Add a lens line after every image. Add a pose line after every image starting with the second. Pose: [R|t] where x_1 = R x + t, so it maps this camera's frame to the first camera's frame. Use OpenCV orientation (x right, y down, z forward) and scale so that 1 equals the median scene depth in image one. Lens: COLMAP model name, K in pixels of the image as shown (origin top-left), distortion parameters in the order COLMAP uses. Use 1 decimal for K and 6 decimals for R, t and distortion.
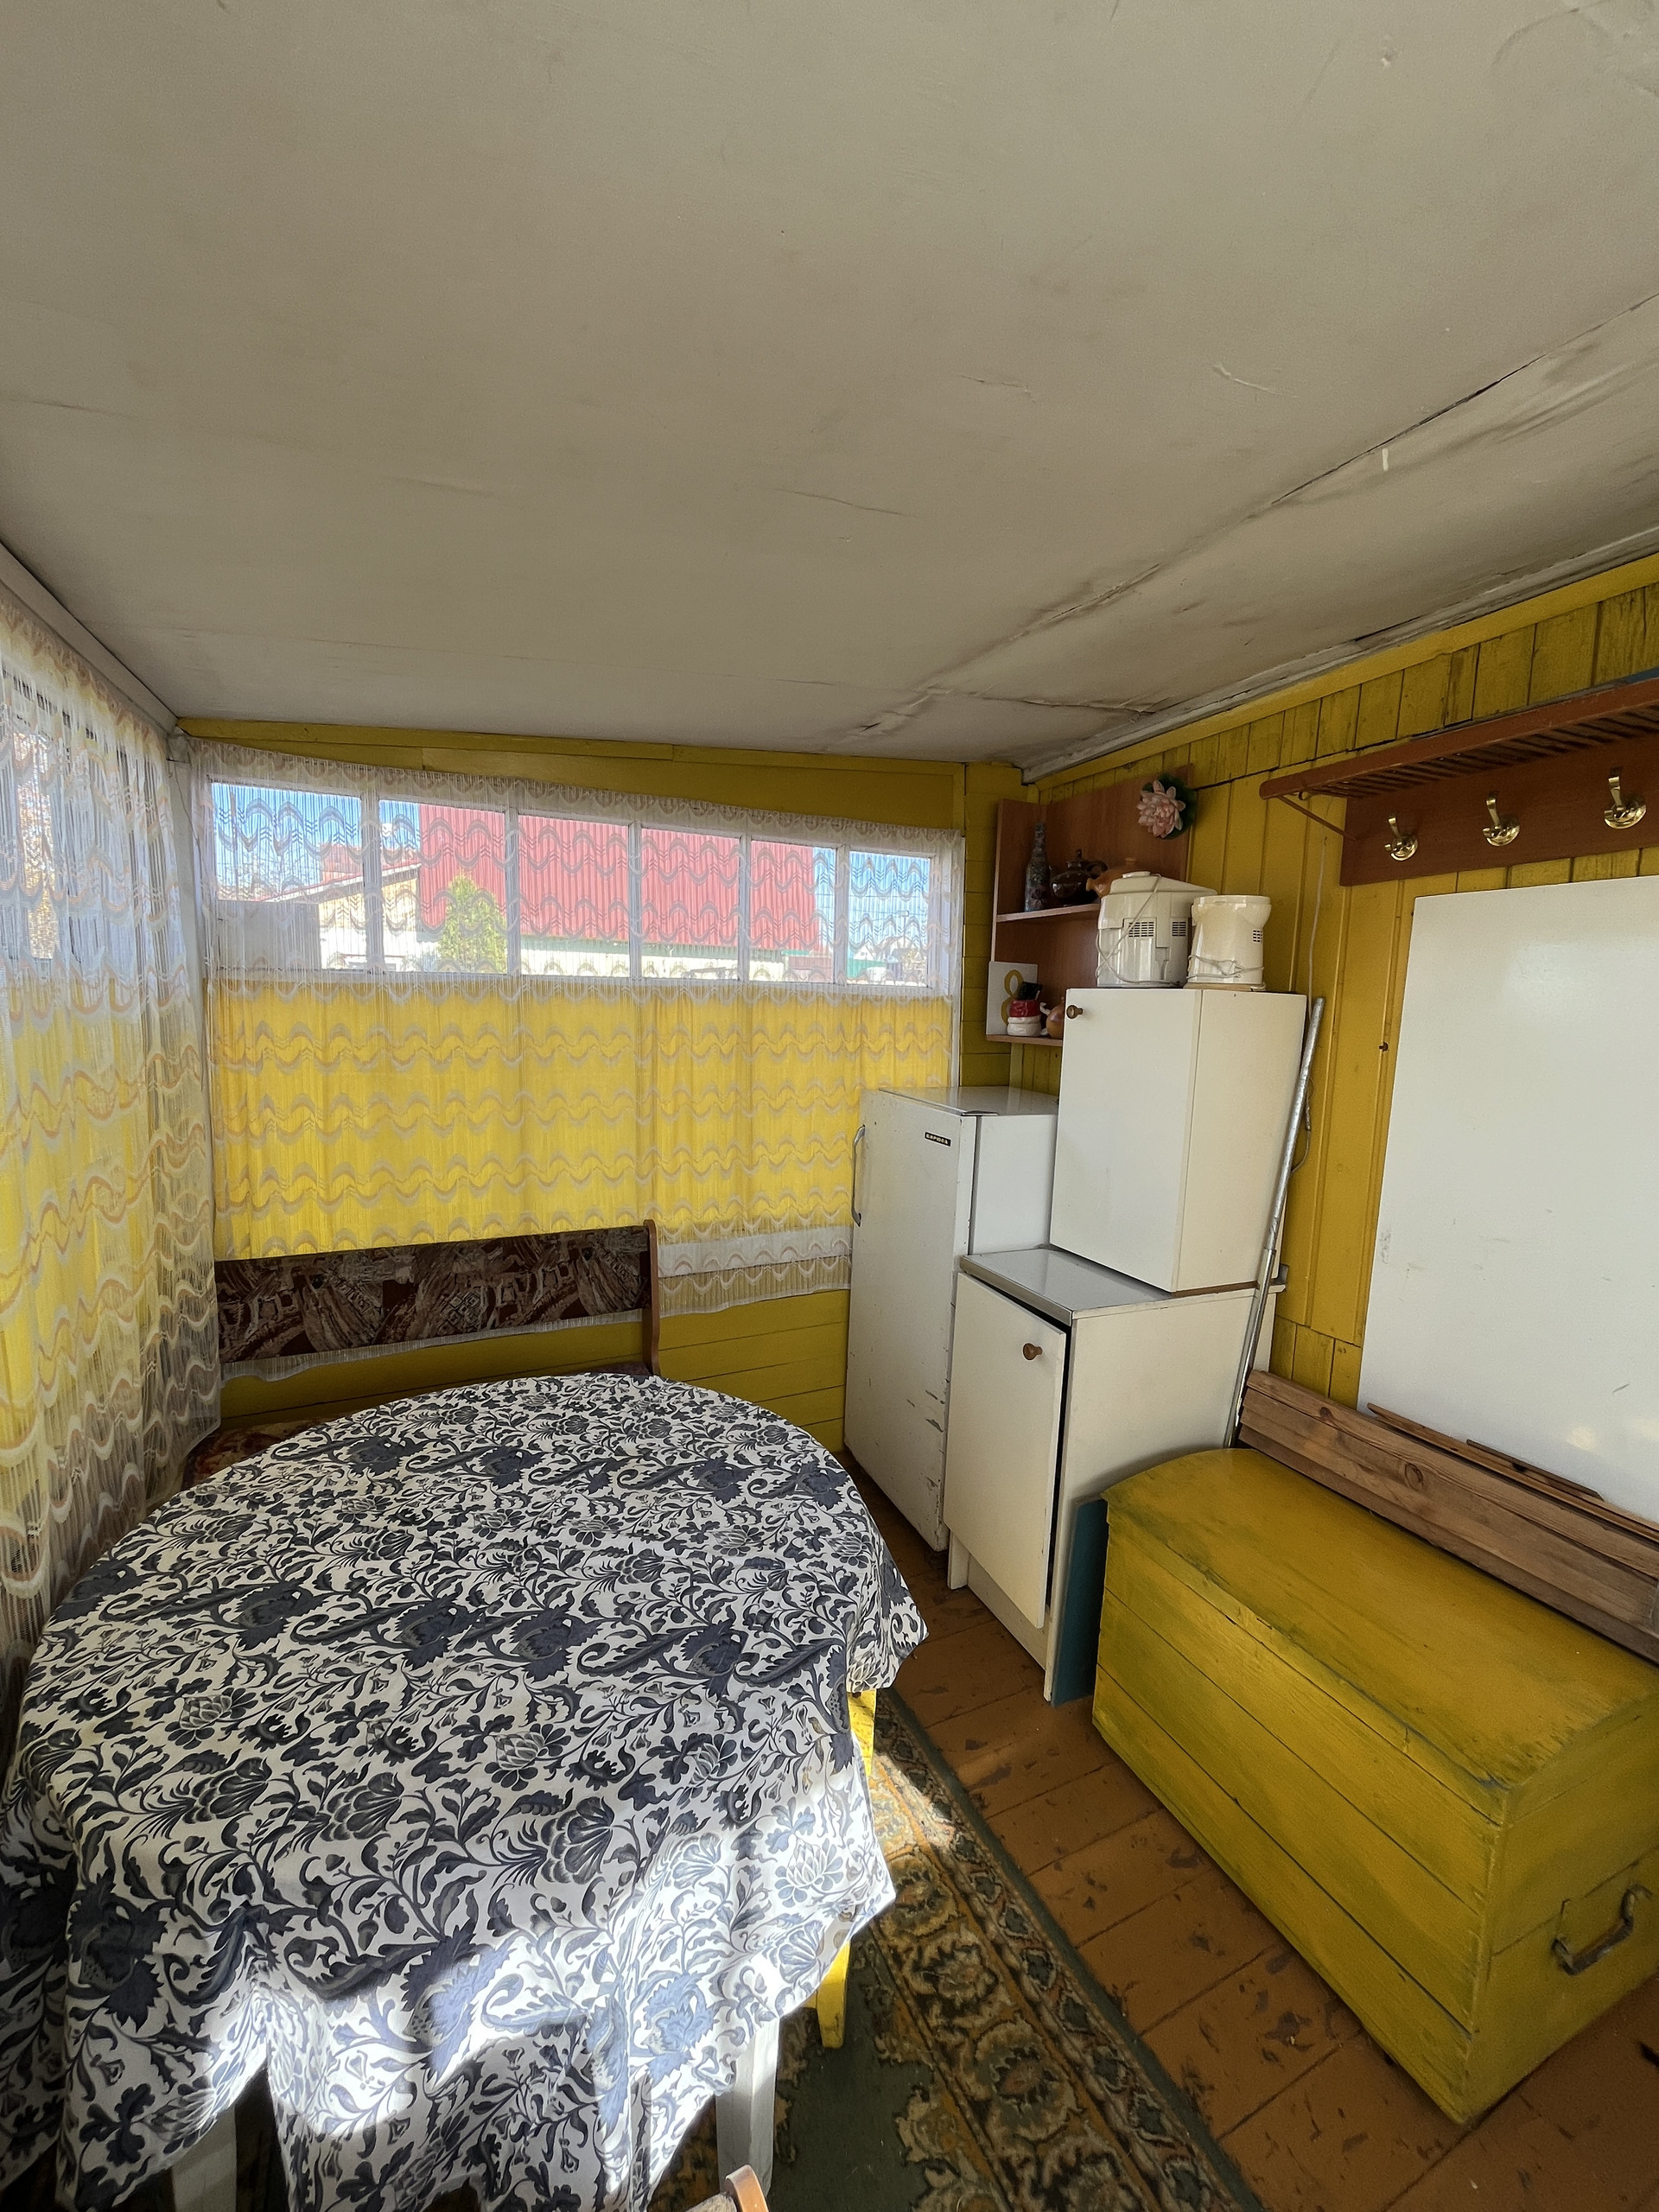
lens RADIAL K [[892.8, 0, 828.1], [0, 892.8, 1117.8], [0, 0, 1]] dist [-0.002894, -0.000531]
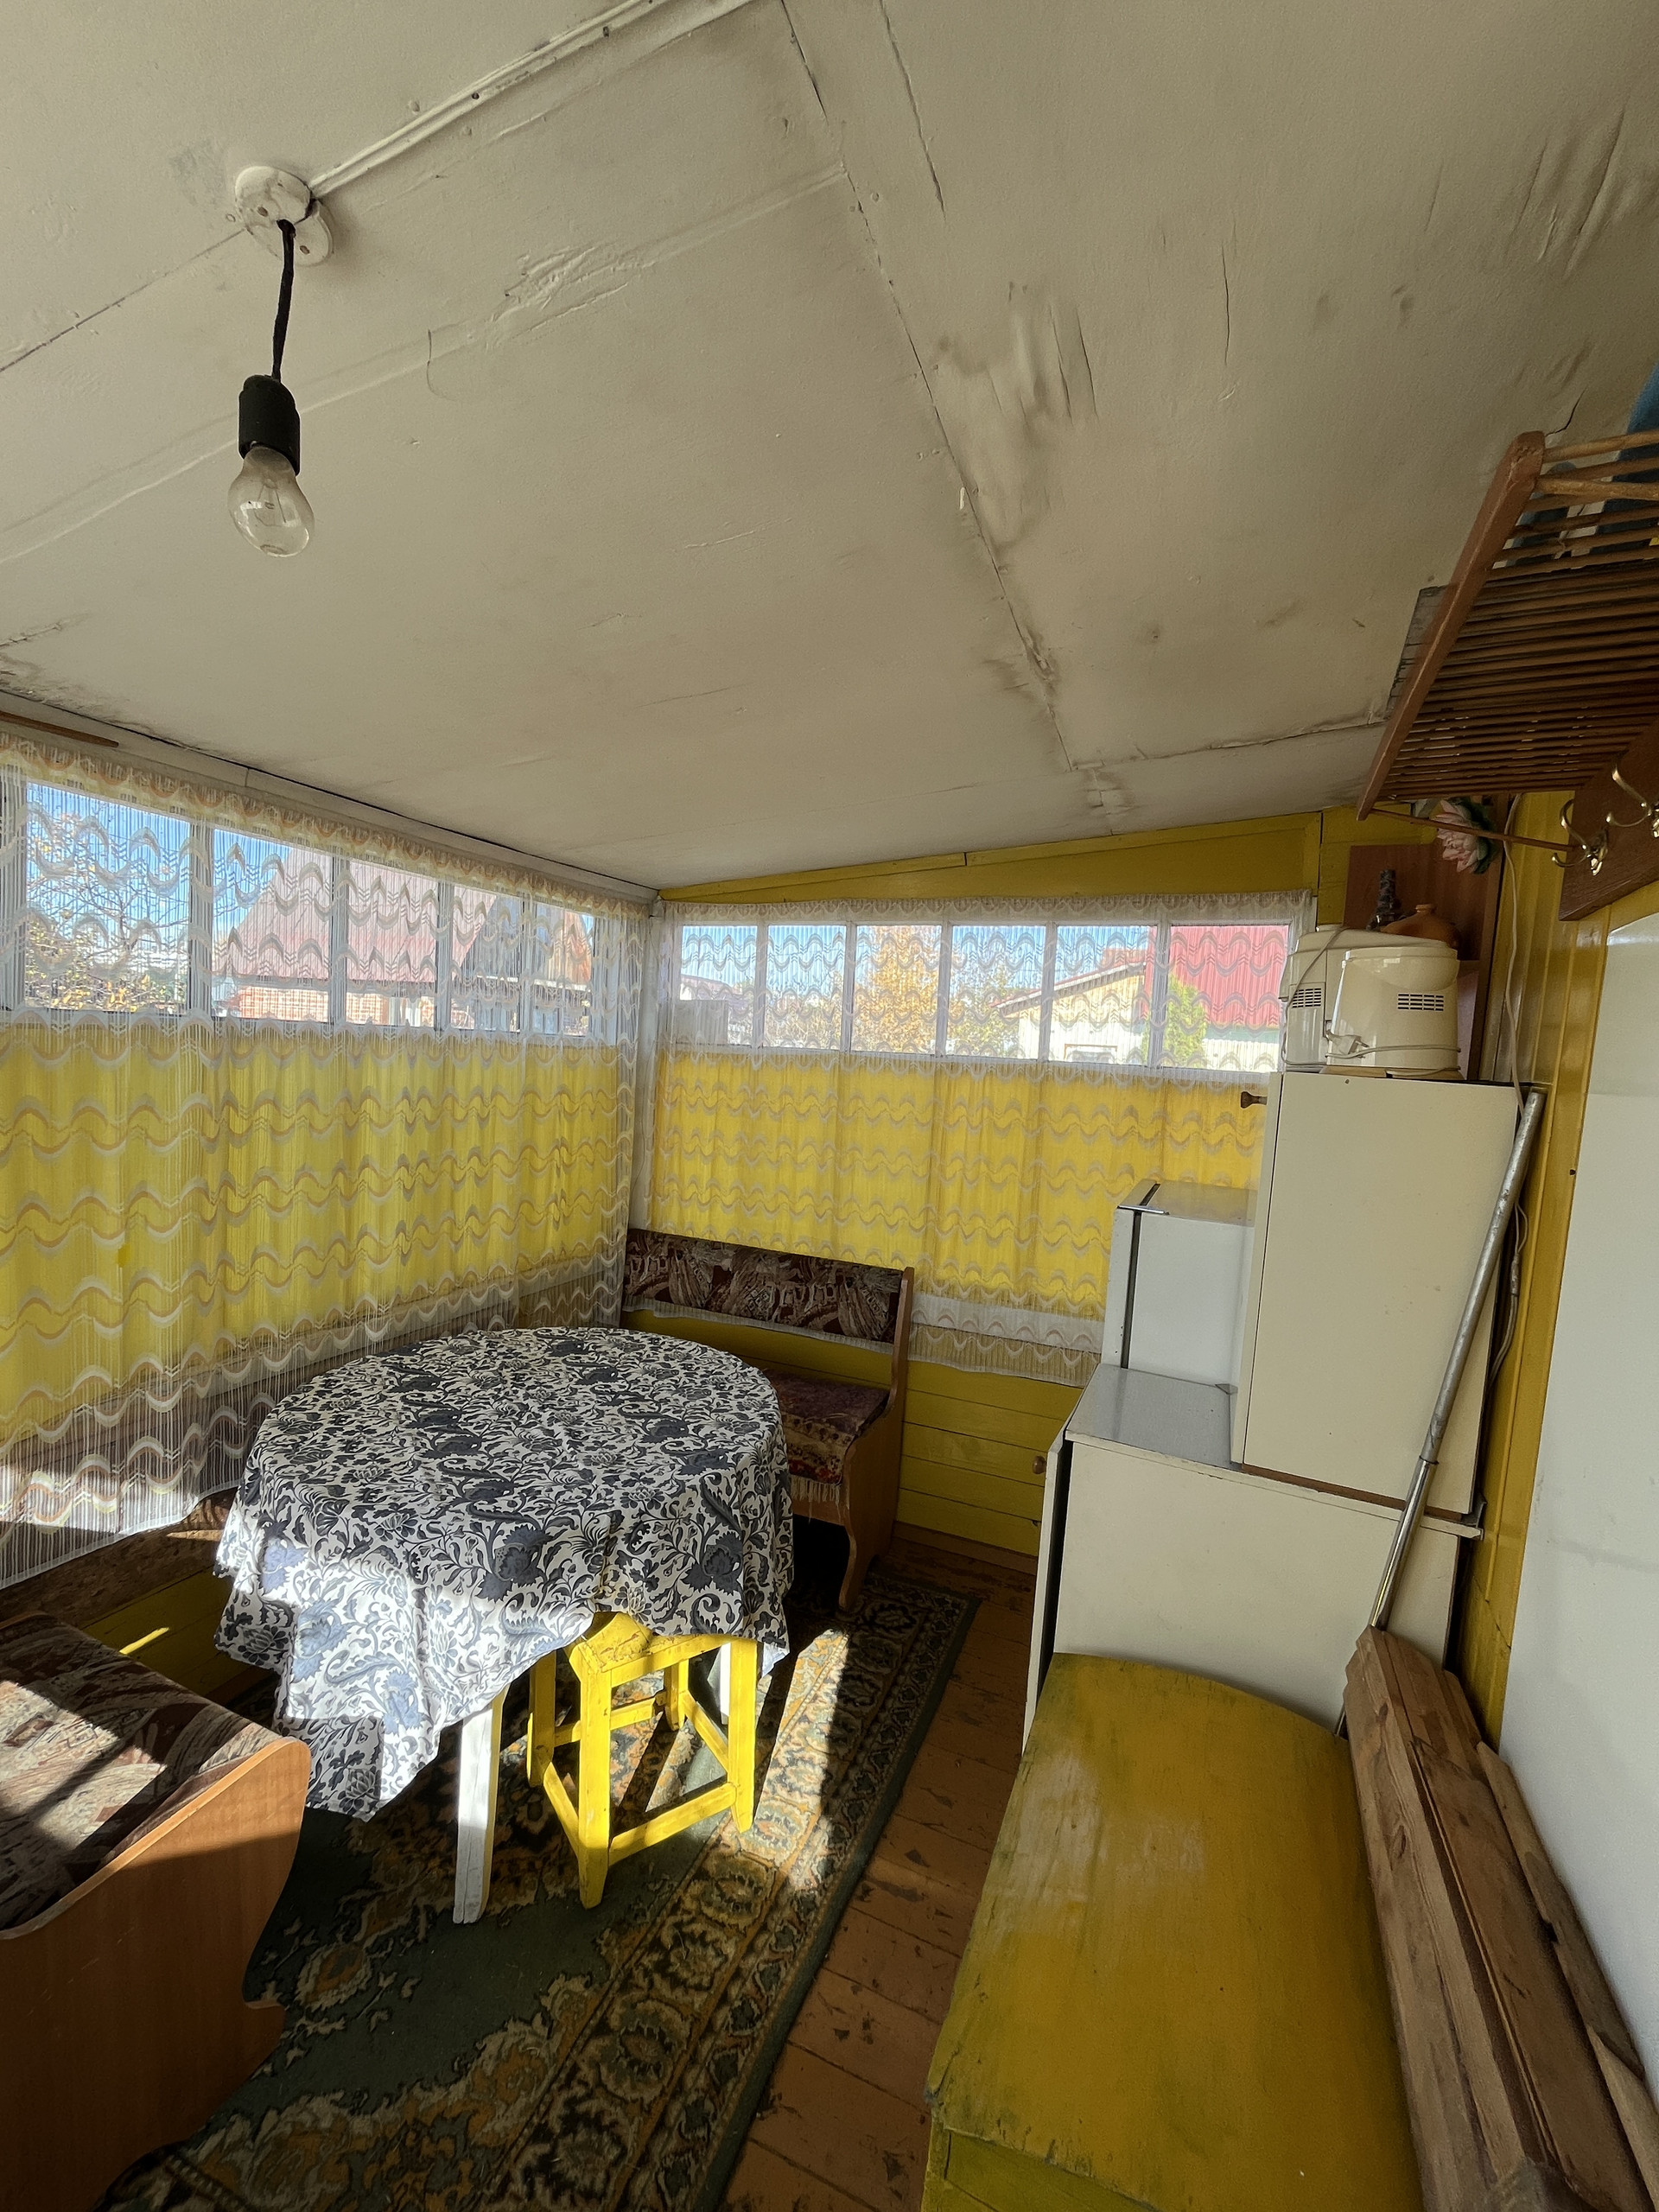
lens RADIAL K [[892.8, 0, 826.5], [0, 892.8, 1119.7], [0, 0, 1]] dist [-0.002894, -0.000531]
pose [[0.660400, 0.068178, -0.747813, 0.951898], [-0.142433, 0.989164, -0.035601, -0.024548], [0.737282, 0.130024, 0.662954, 0.261753]]
